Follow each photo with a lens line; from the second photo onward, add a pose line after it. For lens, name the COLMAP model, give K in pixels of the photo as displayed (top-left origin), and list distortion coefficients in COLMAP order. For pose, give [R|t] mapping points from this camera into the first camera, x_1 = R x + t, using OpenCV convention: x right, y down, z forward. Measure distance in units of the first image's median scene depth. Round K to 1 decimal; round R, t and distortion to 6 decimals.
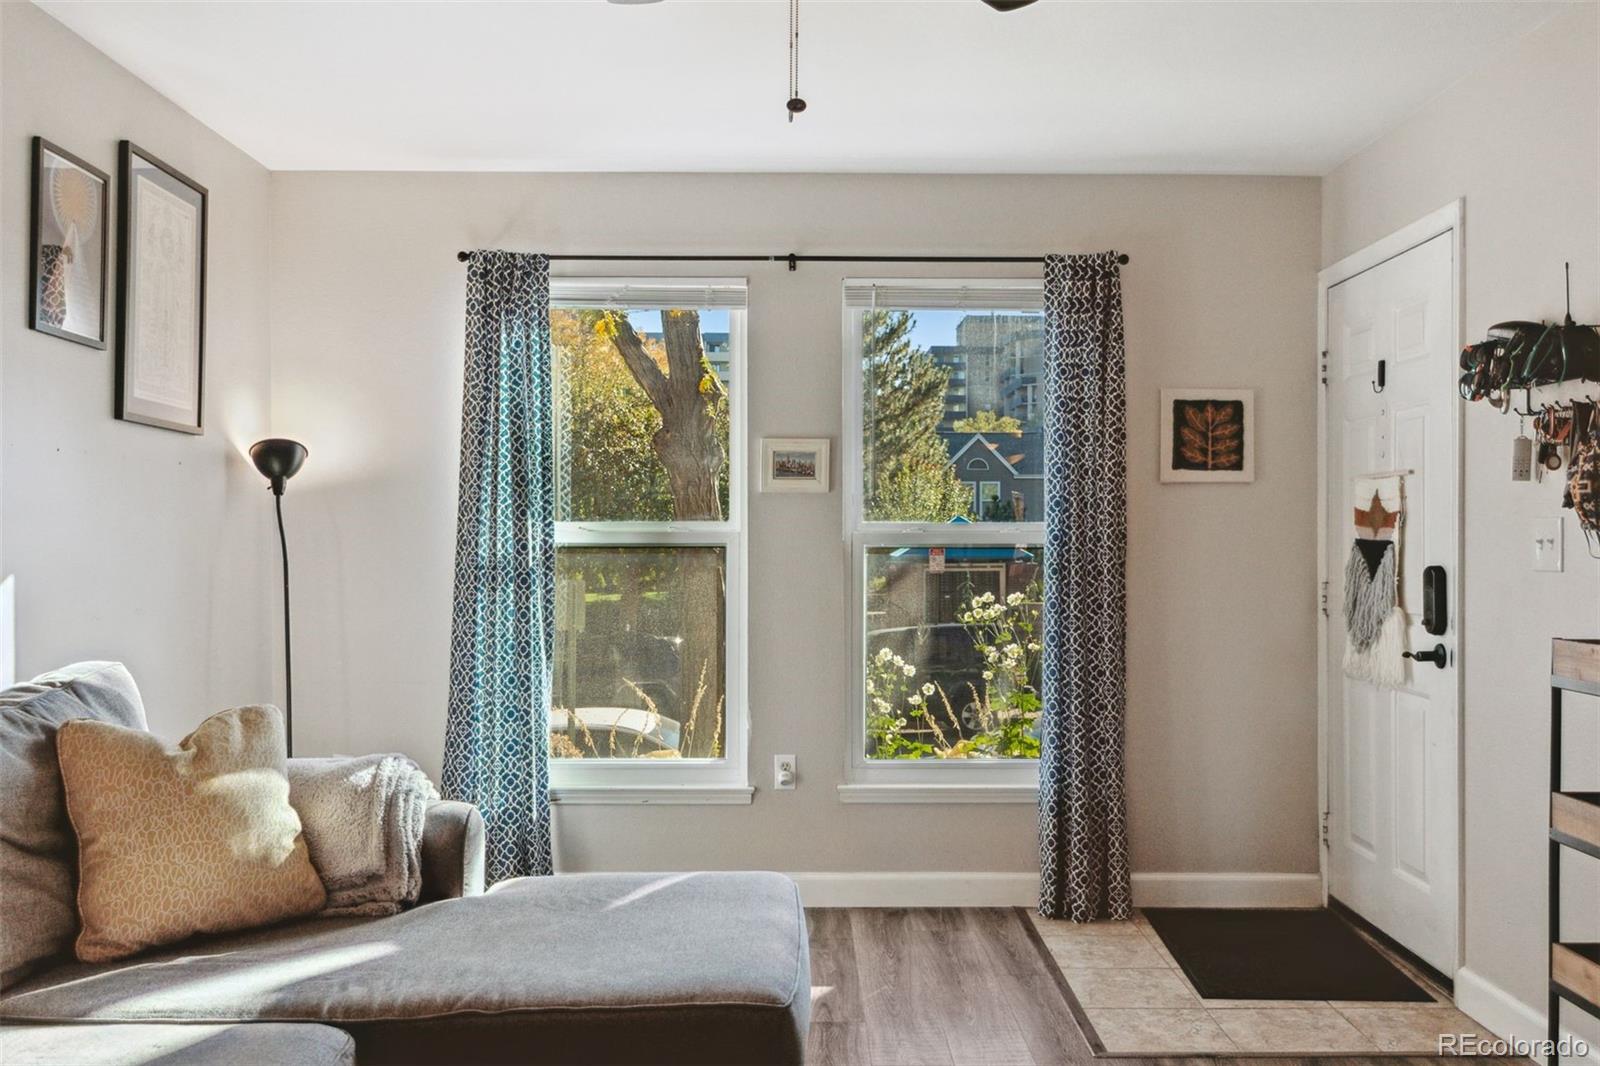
lens RADIAL K [[1455.6, 0, 801.3], [0, 1455.6, 540.3], [0, 0, 1]] dist [0.004966, -0.017302]
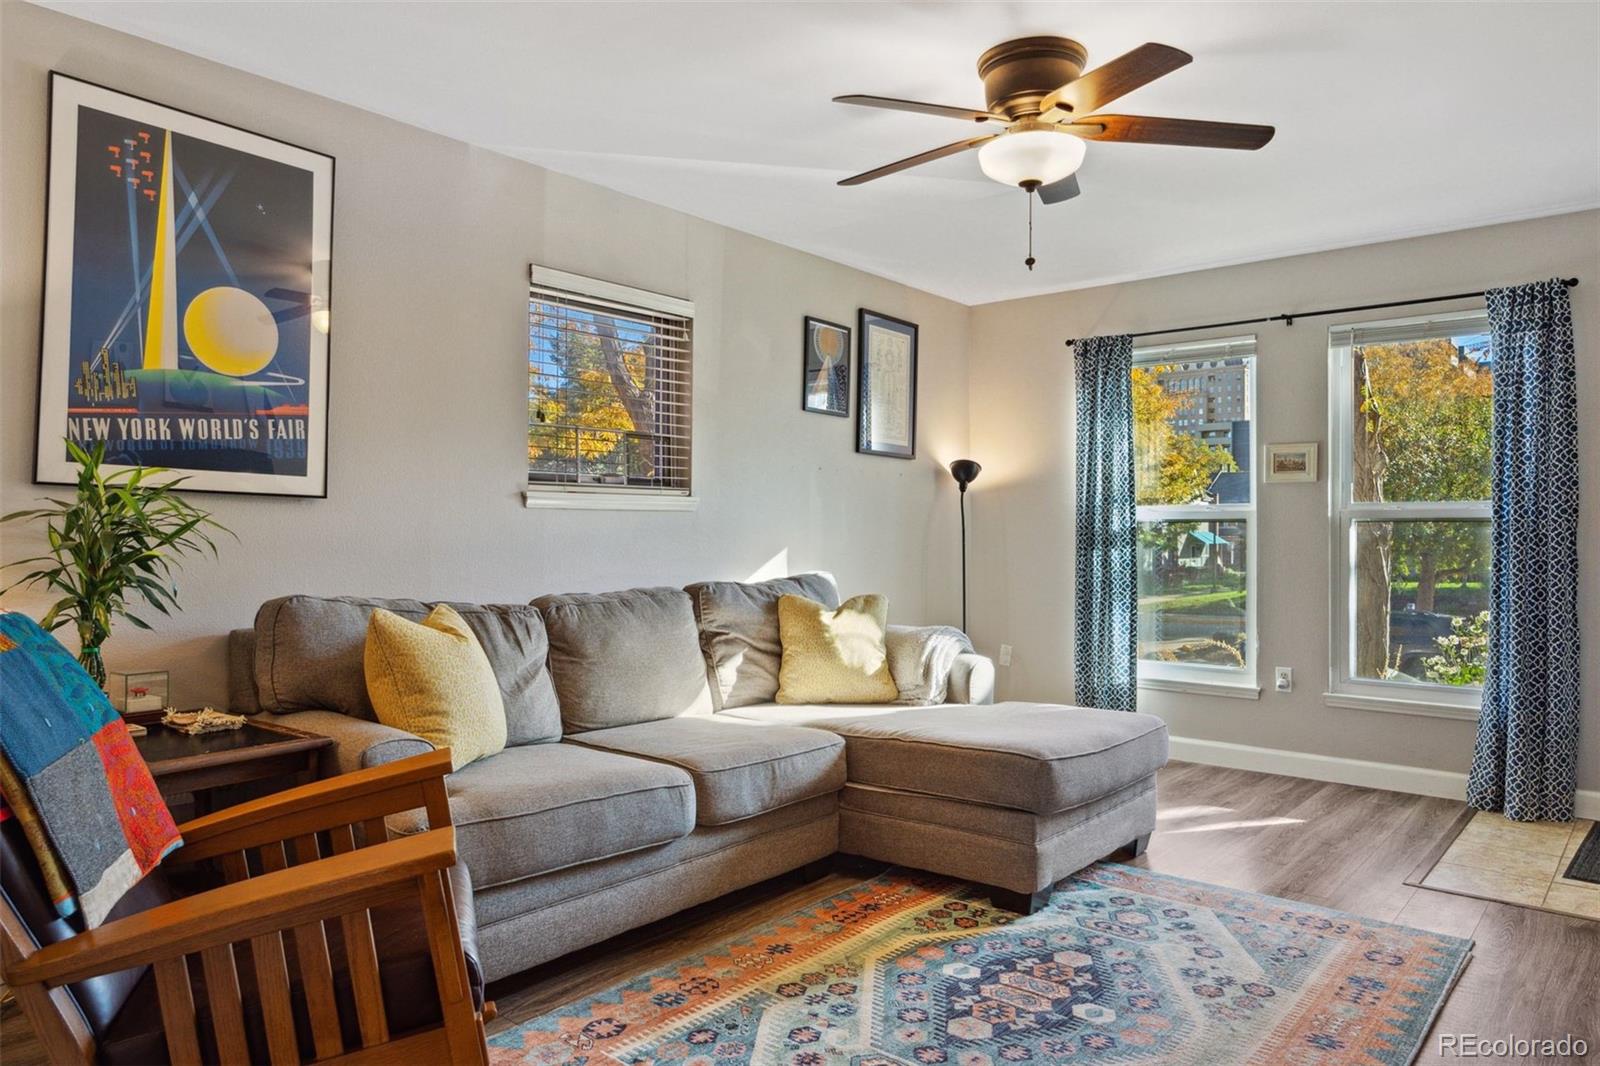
lens RADIAL K [[1061.4, 0, 788.3], [0, 1061.4, 534.7], [0, 0, 1]] dist [0.000267, 0.001735]
pose [[0.757327, 0.002280, -0.653032, 0.312486], [-0.006163, 0.999974, -0.003656, 0.026023], [0.653007, 0.006793, 0.757322, -0.104721]]
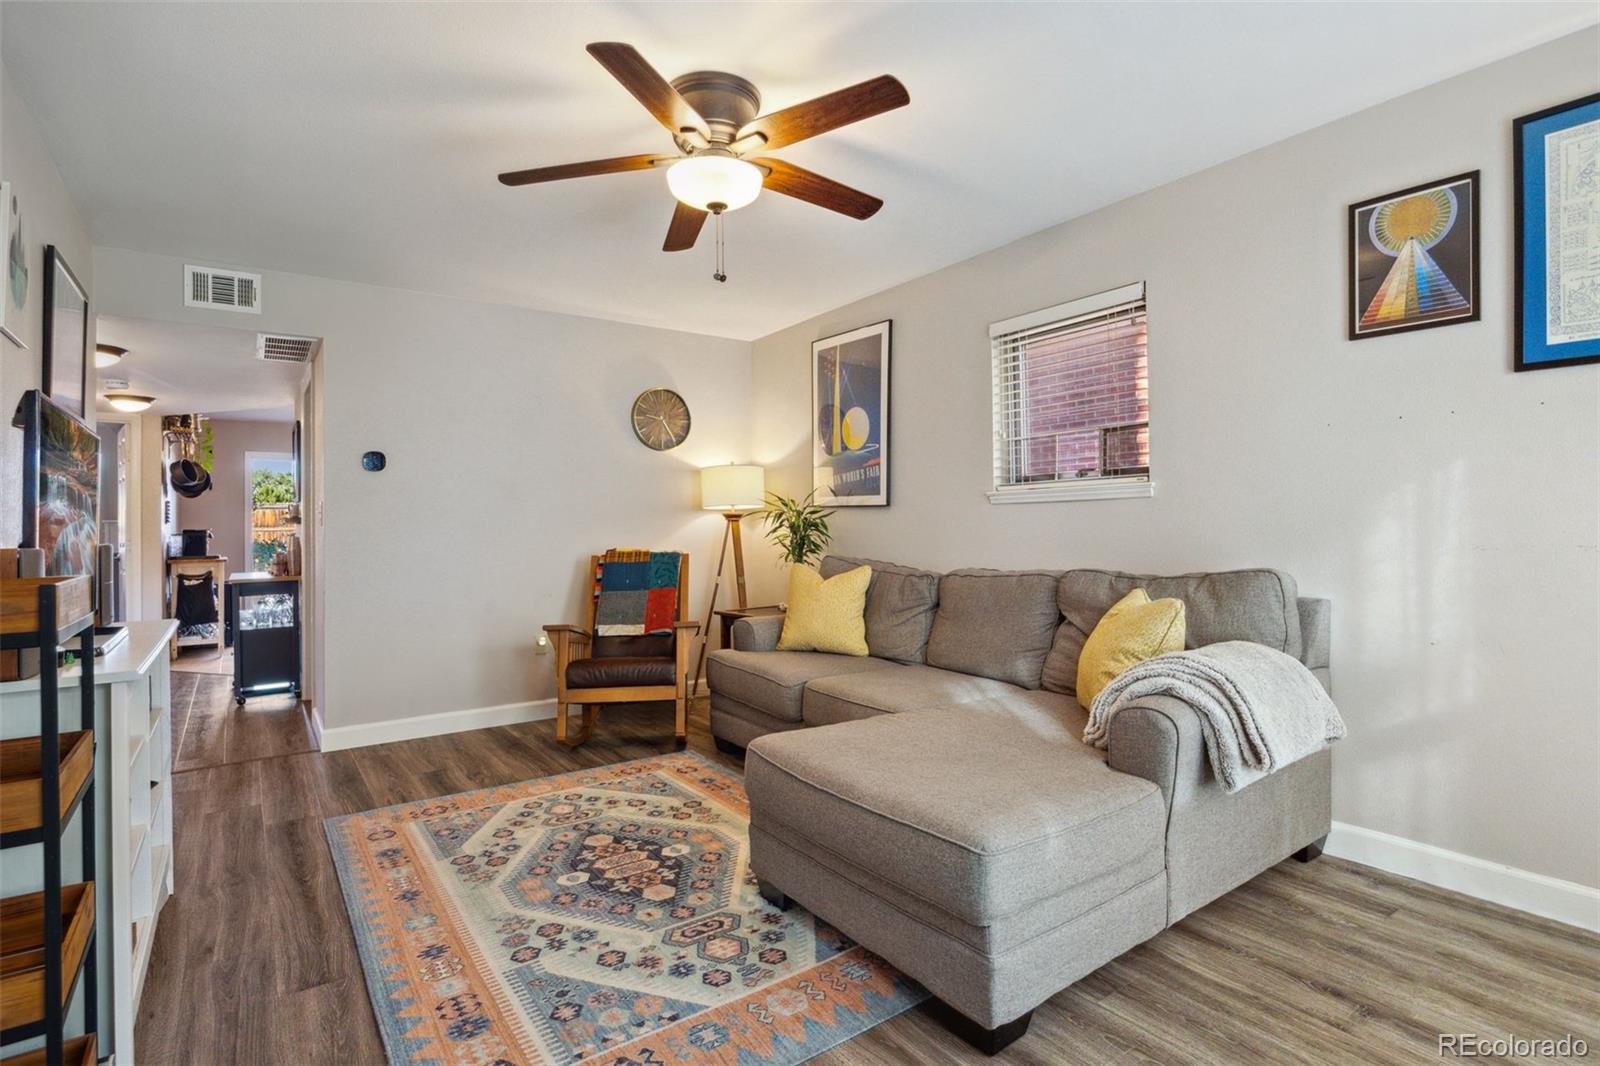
lens RADIAL K [[784.8, 0, 804.2], [0, 784.8, 524.0], [0, 0, 1]] dist [-0.001829, 0.000531]
pose [[-0.816758, 0.007068, -0.576937, 0.257626], [0.008870, 0.999961, -0.000306, 0.022430], [0.576912, -0.005367, -0.816789, 0.974936]]
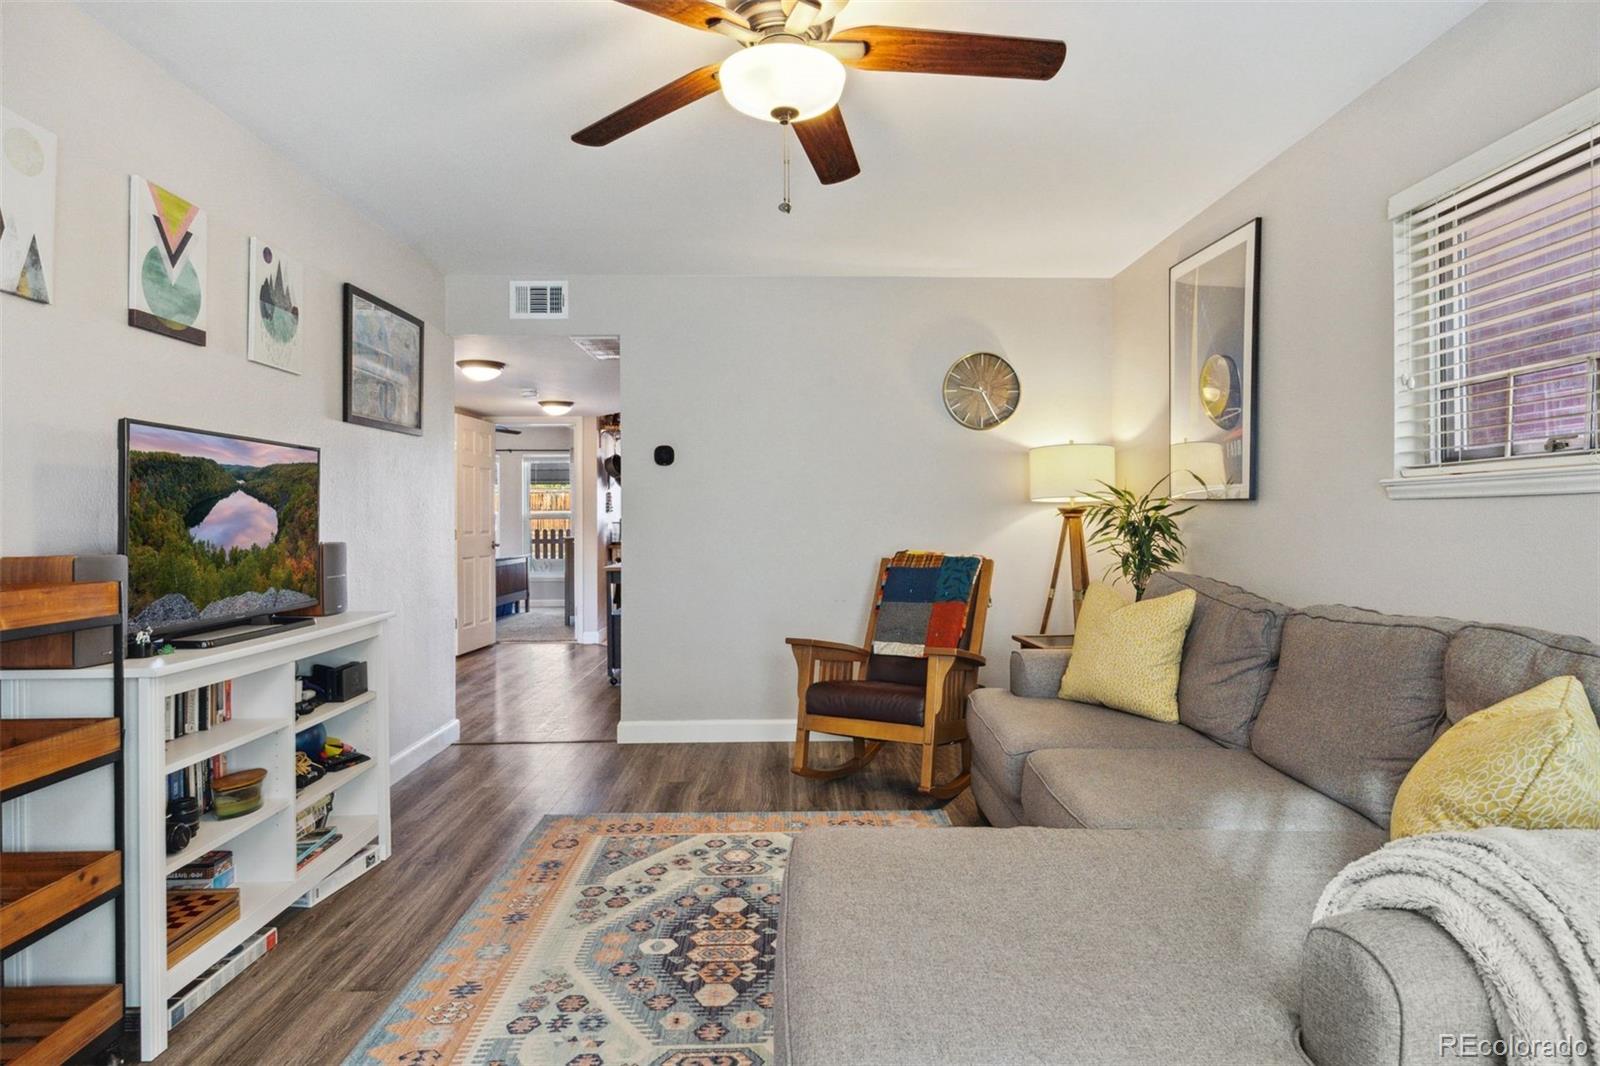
lens RADIAL K [[891.4, 0, 811.5], [0, 891.4, 522.6], [0, 0, 1]] dist [0.001871, 0.000406]
pose [[-0.999547, 0.003345, -0.029907, -0.006475], [0.002997, 0.999927, 0.011677, 0.009724], [0.029944, 0.011582, -0.999484, 0.964273]]
